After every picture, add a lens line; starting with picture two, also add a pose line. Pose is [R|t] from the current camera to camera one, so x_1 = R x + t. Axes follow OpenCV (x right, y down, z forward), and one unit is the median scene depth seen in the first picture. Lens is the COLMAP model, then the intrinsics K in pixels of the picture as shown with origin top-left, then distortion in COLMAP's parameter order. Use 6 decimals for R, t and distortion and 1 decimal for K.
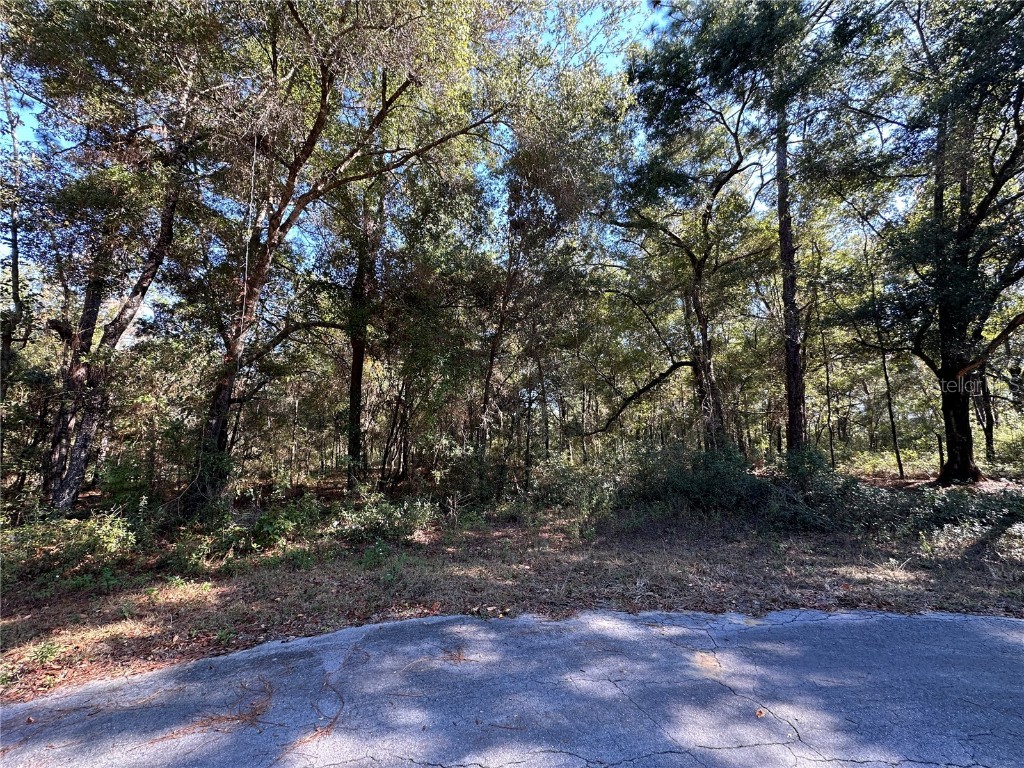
lens RADIAL K [[409.1, 0, 510.6], [0, 409.1, 383.8], [0, 0, 1]] dist [-0.001596, -0.000065]
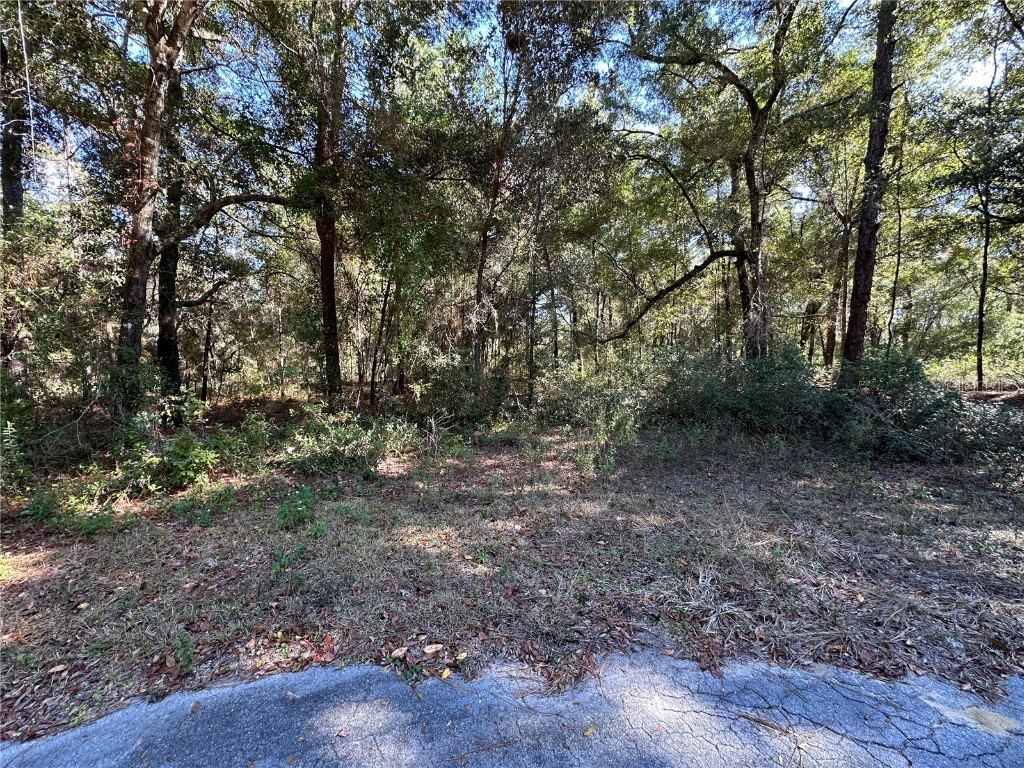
lens RADIAL K [[409.1, 0, 510.6], [0, 409.1, 383.8], [0, 0, 1]] dist [-0.001596, -0.000065]
pose [[0.999644, -0.005691, -0.026073, 0.025997], [0.011101, 0.977135, 0.212328, 0.041610], [0.024269, -0.212542, 0.976850, 0.215532]]
